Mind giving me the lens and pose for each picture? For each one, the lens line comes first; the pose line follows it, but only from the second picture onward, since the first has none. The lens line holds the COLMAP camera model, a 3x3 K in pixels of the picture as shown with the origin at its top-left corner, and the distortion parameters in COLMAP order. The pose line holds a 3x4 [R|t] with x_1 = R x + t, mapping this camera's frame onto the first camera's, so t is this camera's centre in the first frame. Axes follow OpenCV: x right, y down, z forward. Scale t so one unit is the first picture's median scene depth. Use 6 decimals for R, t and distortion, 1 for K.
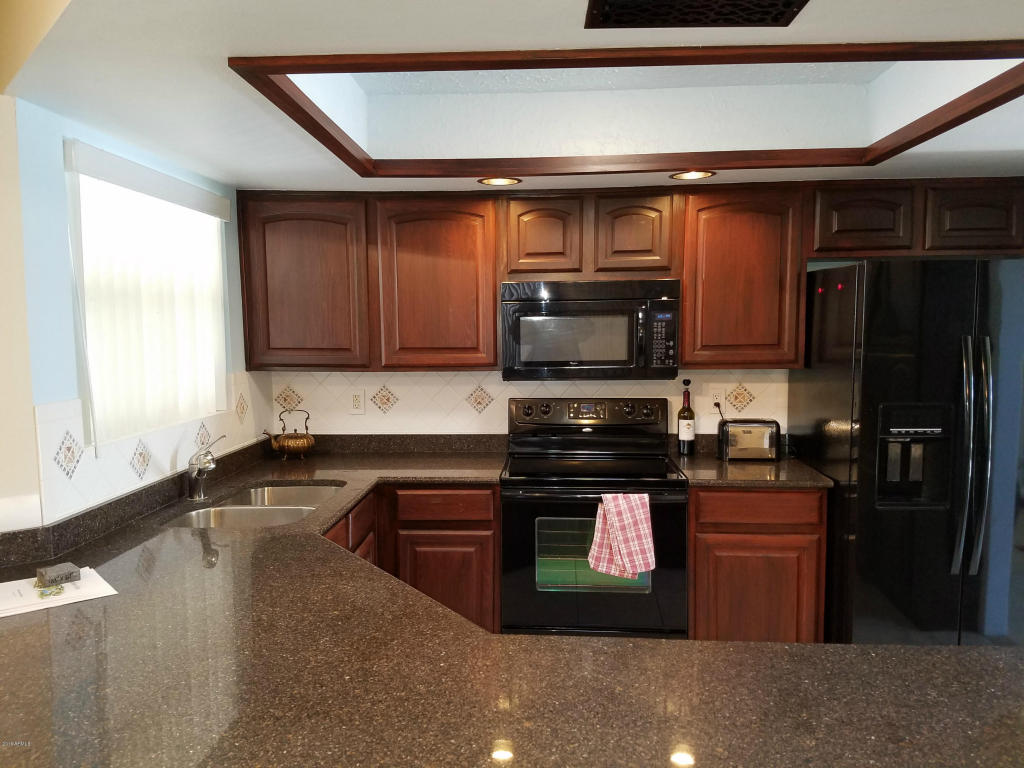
lens RADIAL K [[783.8, 0, 503.3], [0, 783.8, 393.7], [0, 0, 1]] dist [0.067299, -0.044070]
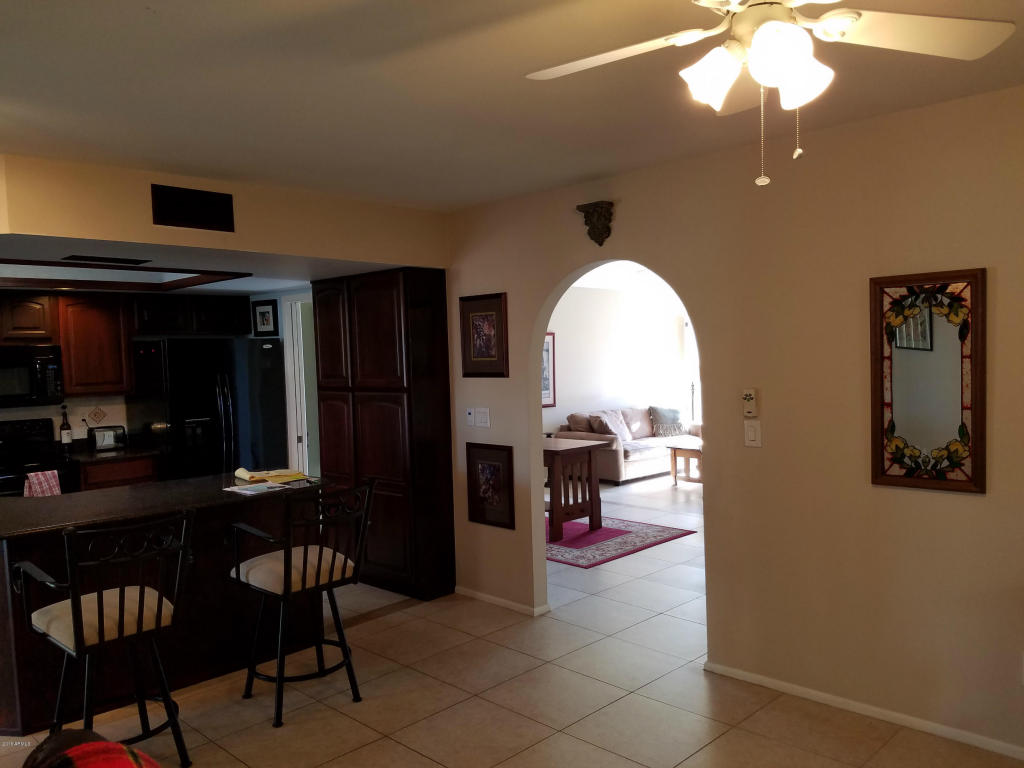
lens RADIAL K [[783.8, 0, 511.1], [0, 783.8, 393.3], [0, 0, 1]] dist [0.067299, -0.044070]
pose [[0.624211, -0.047266, 0.779825, -0.495803], [0.108698, 0.993714, -0.026777, 0.105632], [-0.773657, 0.101479, 0.625425, -0.787079]]
